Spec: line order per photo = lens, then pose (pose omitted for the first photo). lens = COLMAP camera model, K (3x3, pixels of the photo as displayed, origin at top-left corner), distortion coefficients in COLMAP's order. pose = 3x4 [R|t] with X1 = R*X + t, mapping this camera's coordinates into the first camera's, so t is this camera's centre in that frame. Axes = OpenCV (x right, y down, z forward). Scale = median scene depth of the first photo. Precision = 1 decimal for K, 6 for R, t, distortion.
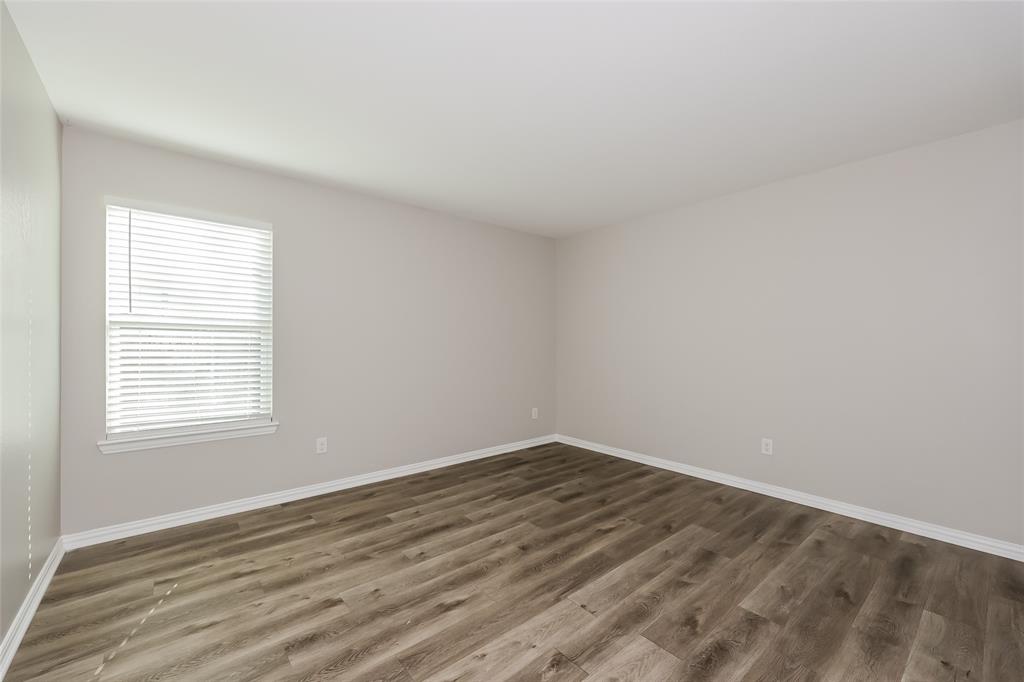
lens RADIAL K [[417.0, 0, 511.4], [0, 417.0, 342.4], [0, 0, 1]] dist [-0.000040, 0.000351]
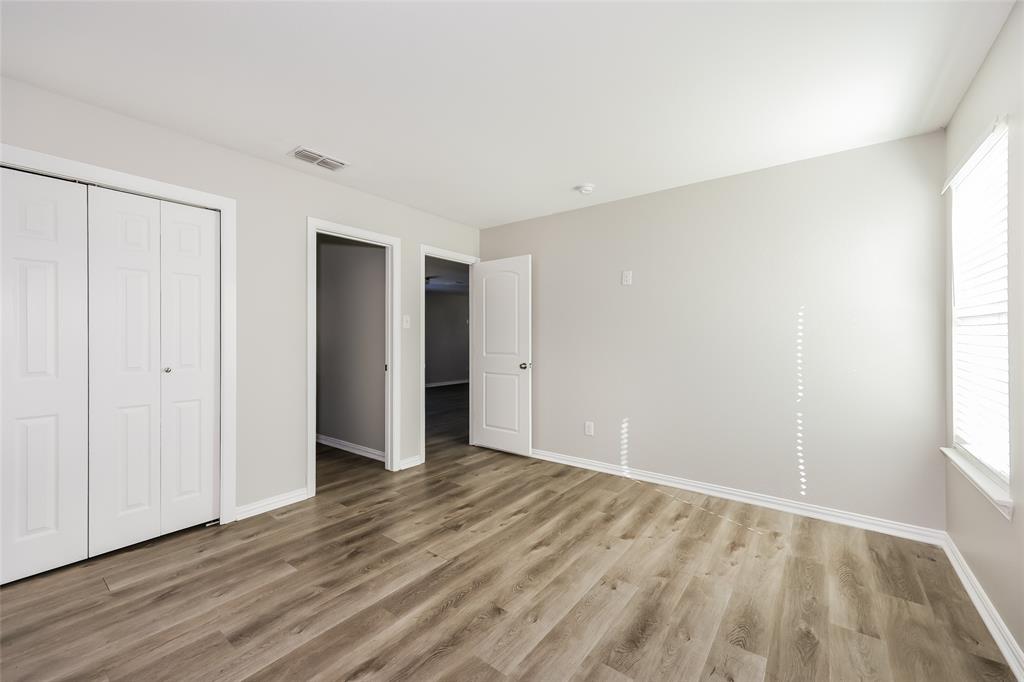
lens RADIAL K [[417.0, 0, 511.4], [0, 417.0, 342.4], [0, 0, 1]] dist [-0.000040, 0.000351]
pose [[-0.976016, 0.001131, -0.217695, 0.197178], [-0.000341, 0.999977, 0.006726, -0.001245], [0.217697, 0.006639, -0.975994, 2.013512]]
